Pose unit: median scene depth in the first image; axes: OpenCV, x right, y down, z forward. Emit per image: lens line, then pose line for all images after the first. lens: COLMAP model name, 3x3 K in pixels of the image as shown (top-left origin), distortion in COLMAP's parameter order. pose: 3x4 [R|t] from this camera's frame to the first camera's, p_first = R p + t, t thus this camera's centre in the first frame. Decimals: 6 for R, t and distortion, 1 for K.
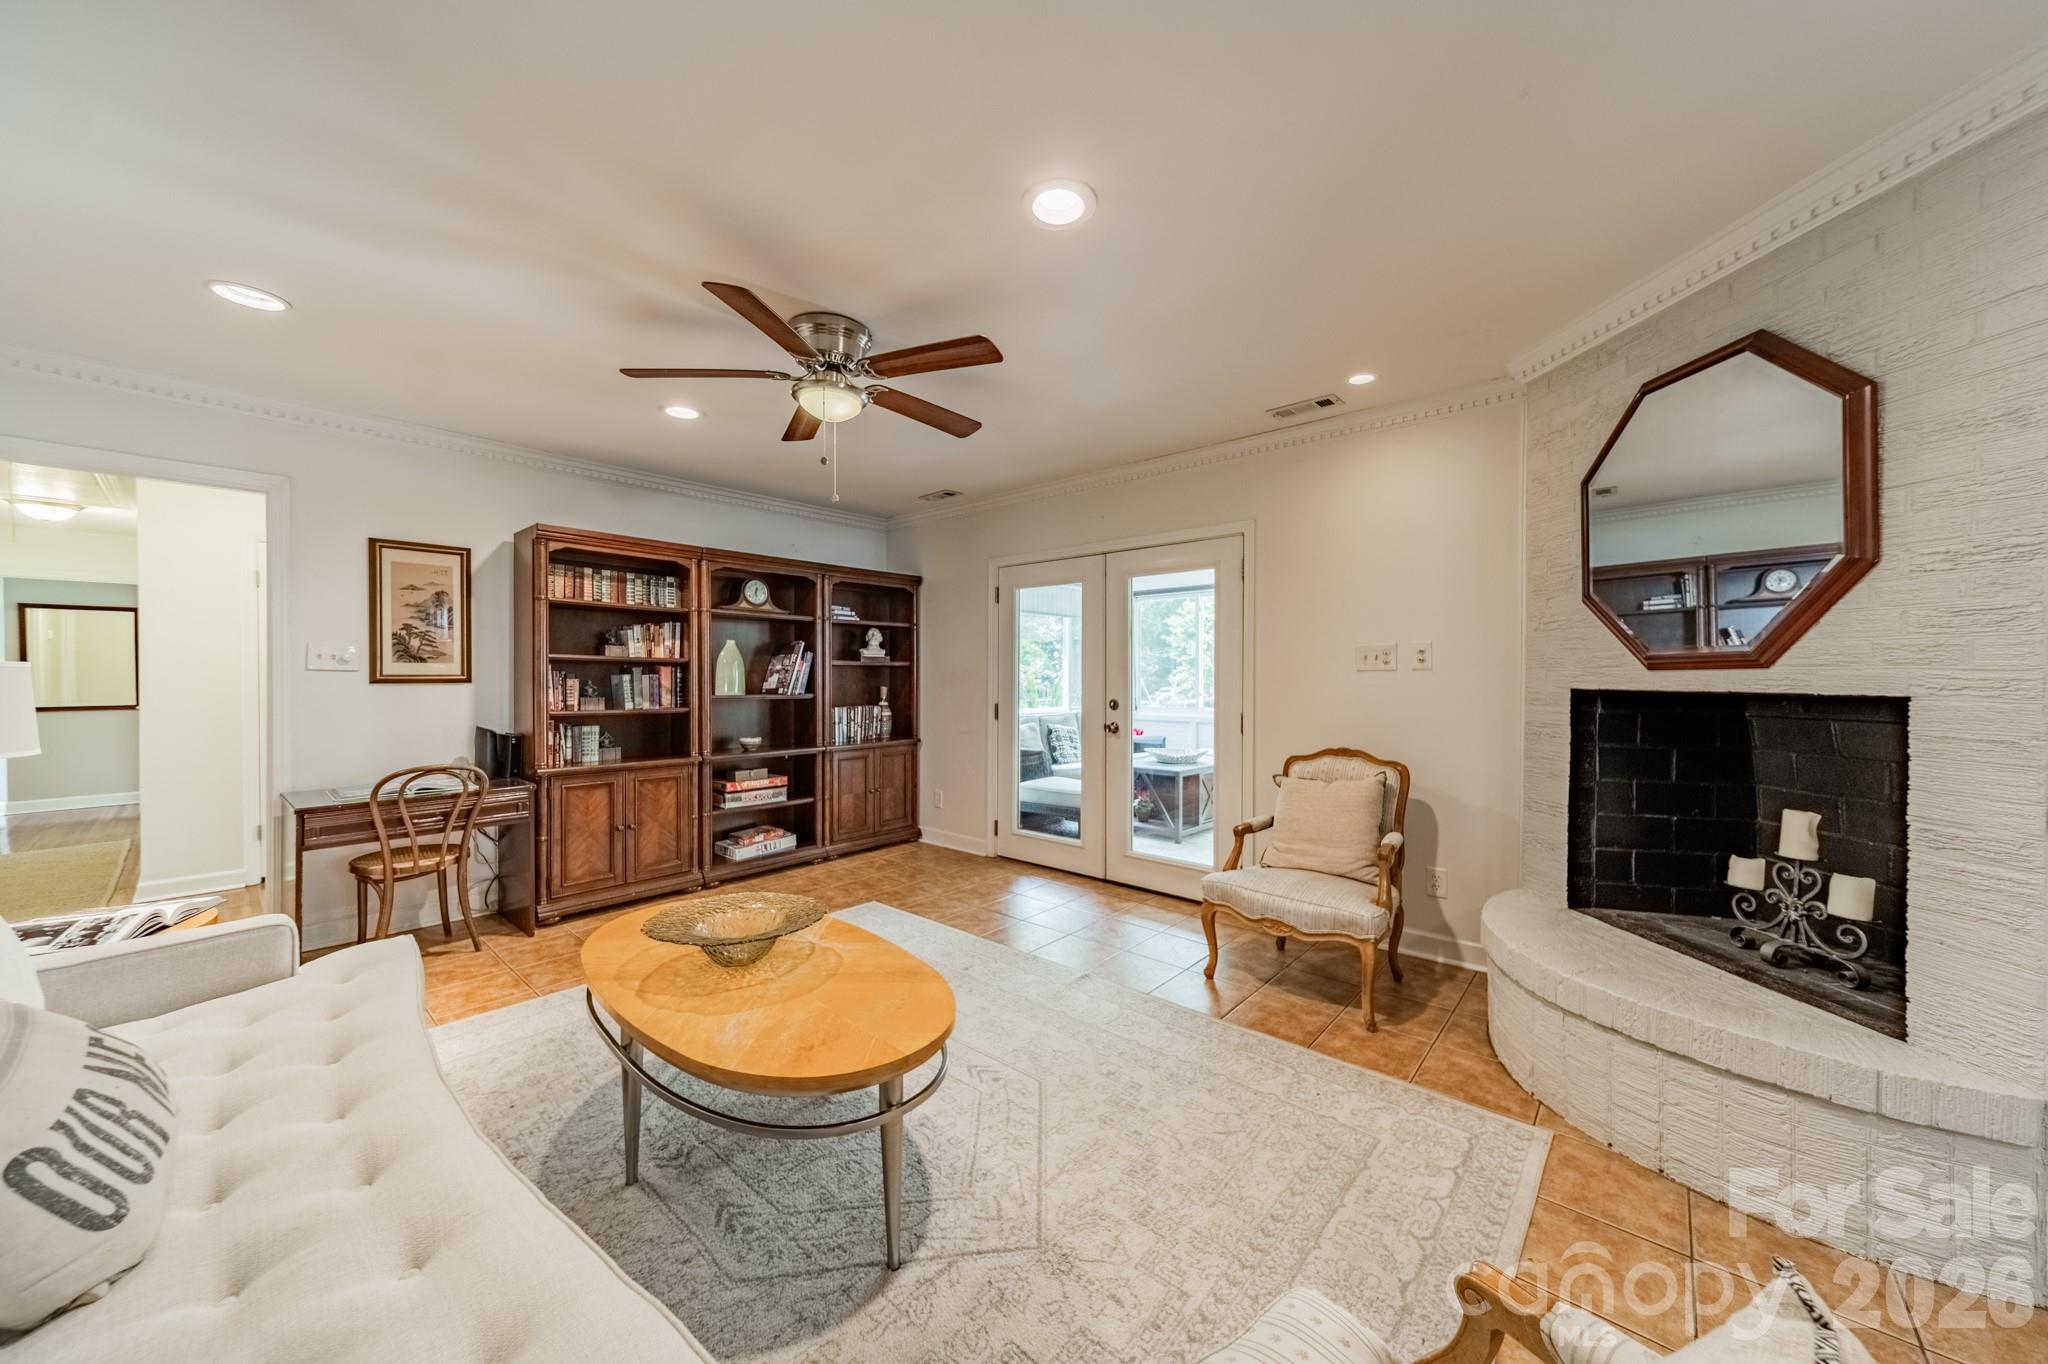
lens RADIAL K [[719.4, 0, 1039.3], [0, 719.4, 679.2], [0, 0, 1]] dist [0.005261, -0.000017]
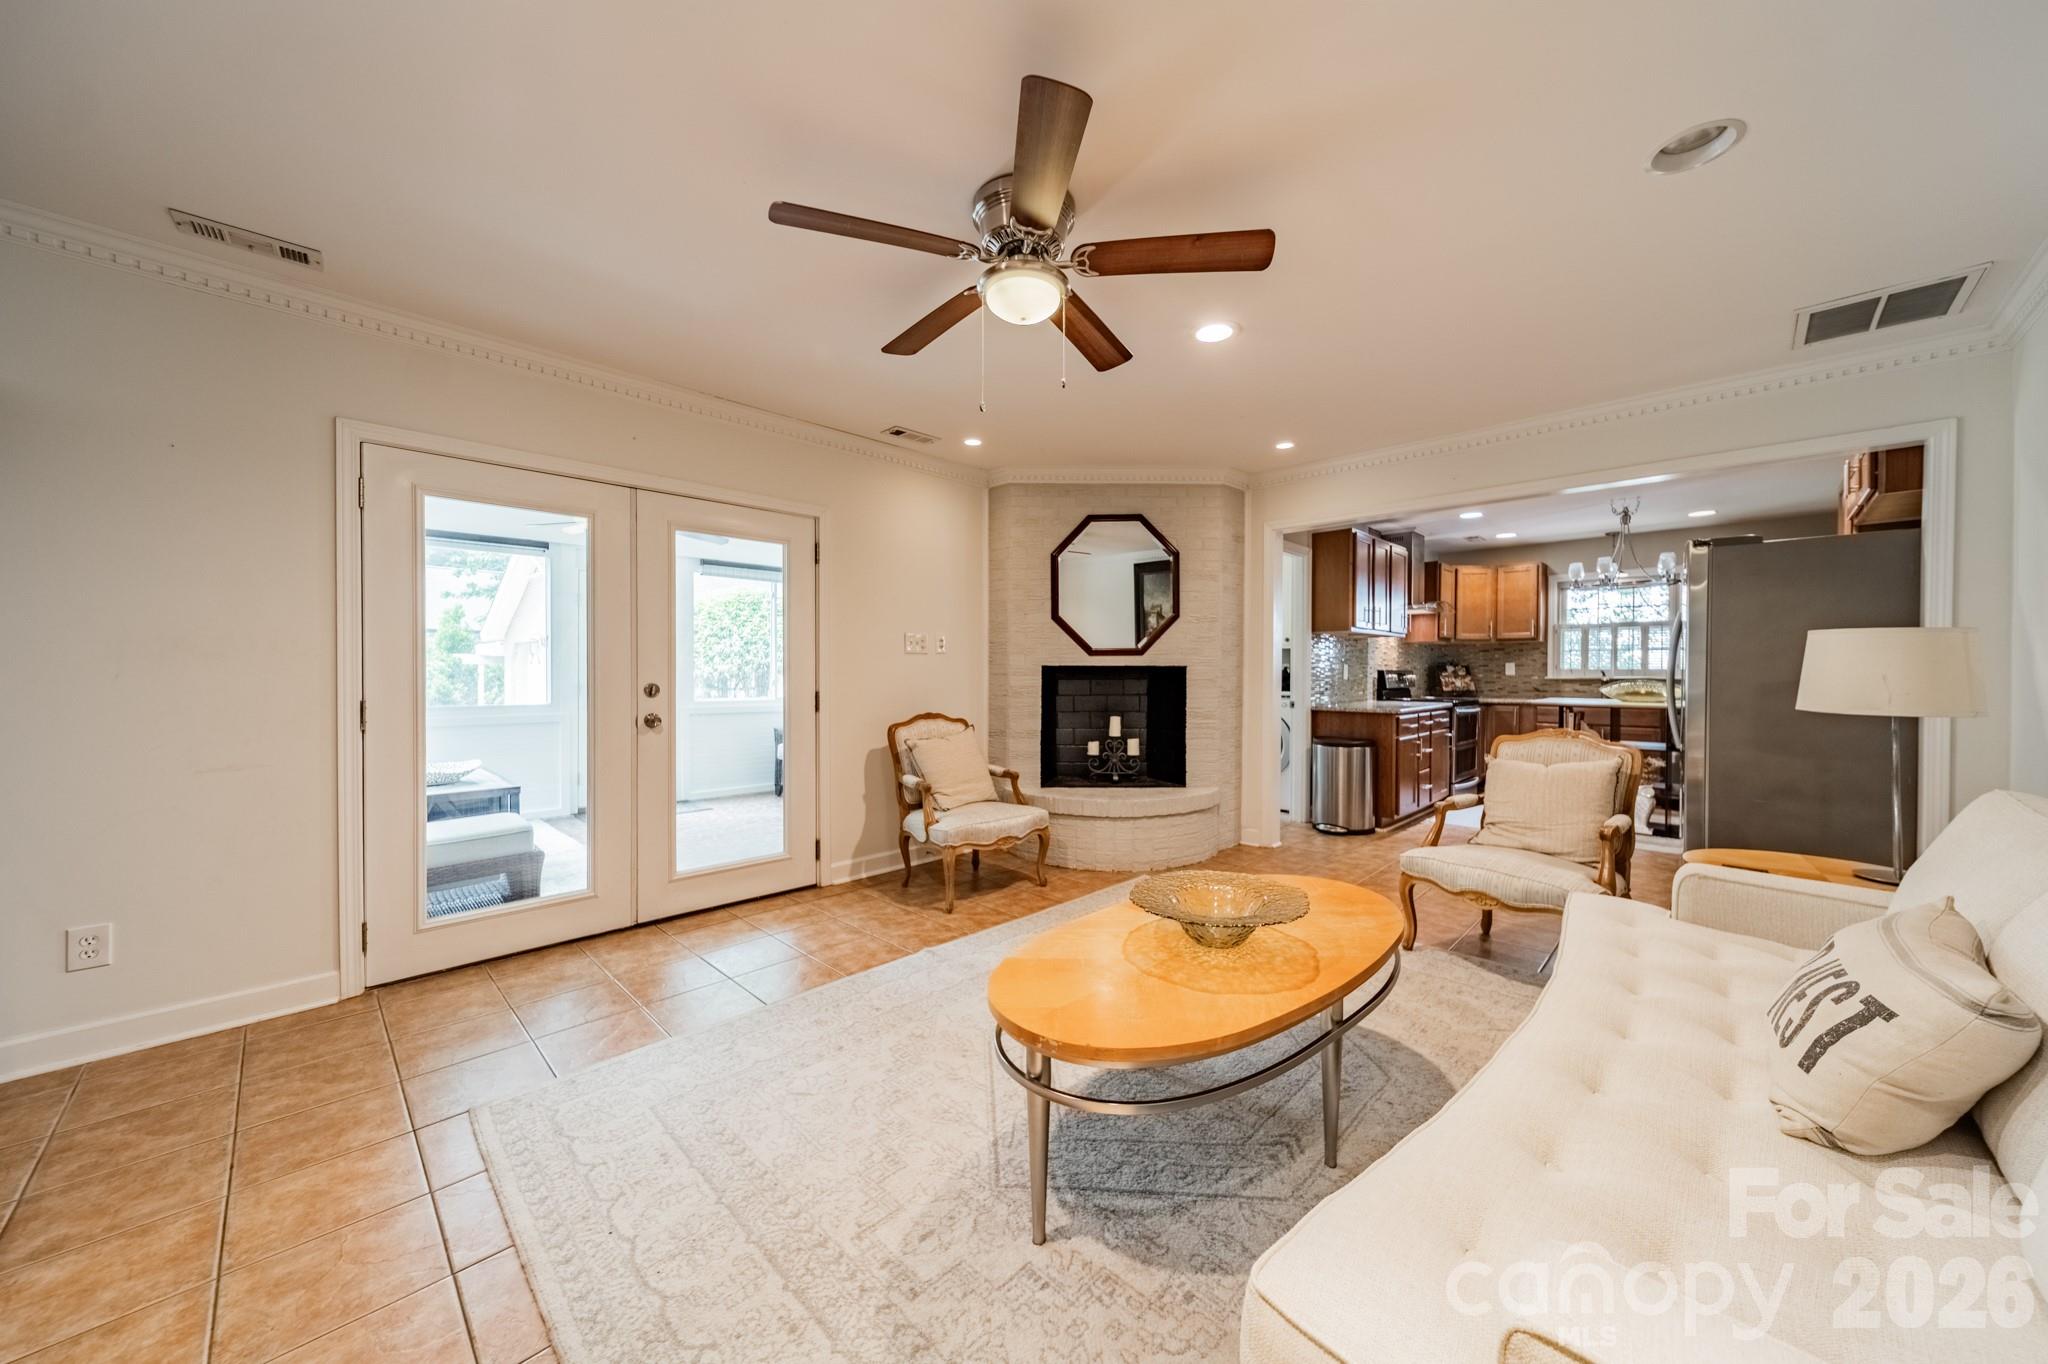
lens RADIAL K [[719.4, 0, 1030.5], [0, 719.4, 678.1], [0, 0, 1]] dist [0.005261, -0.000017]
pose [[0.060060, -0.011788, 0.998125, -0.700678], [0.001710, 0.999930, 0.011706, 0.015402], [-0.998193, 0.001004, 0.060076, 0.608185]]
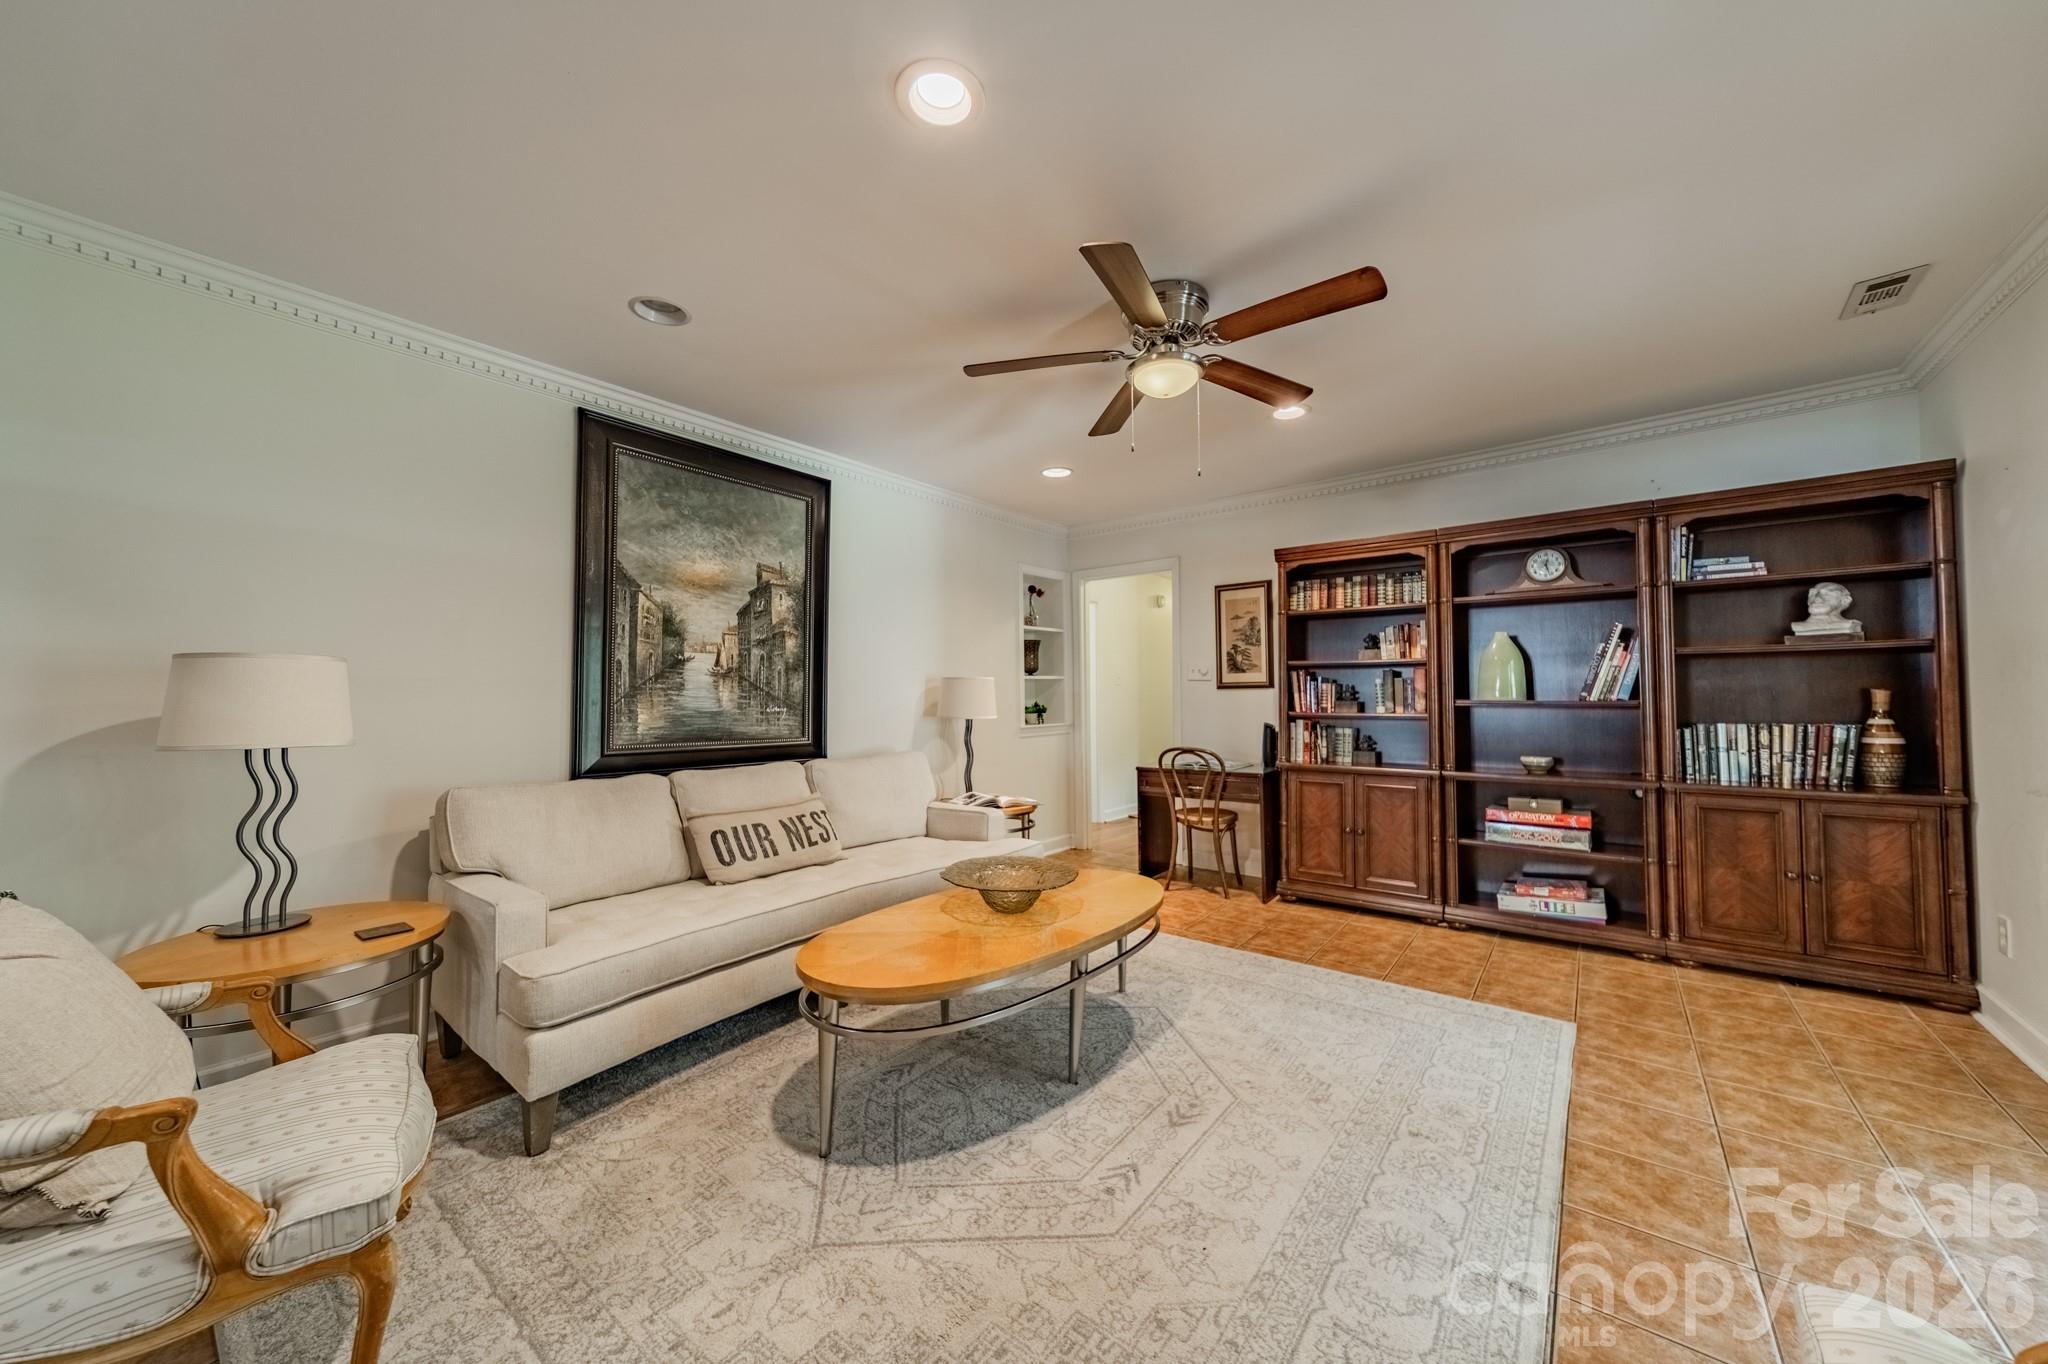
lens RADIAL K [[719.4, 0, 1025.8], [0, 719.4, 677.7], [0, 0, 1]] dist [0.005261, -0.000017]
pose [[0.037992, -0.030452, -0.998814, 0.404328], [0.003981, 0.999532, -0.030322, 0.021814], [0.999270, -0.002824, 0.038096, 0.503589]]
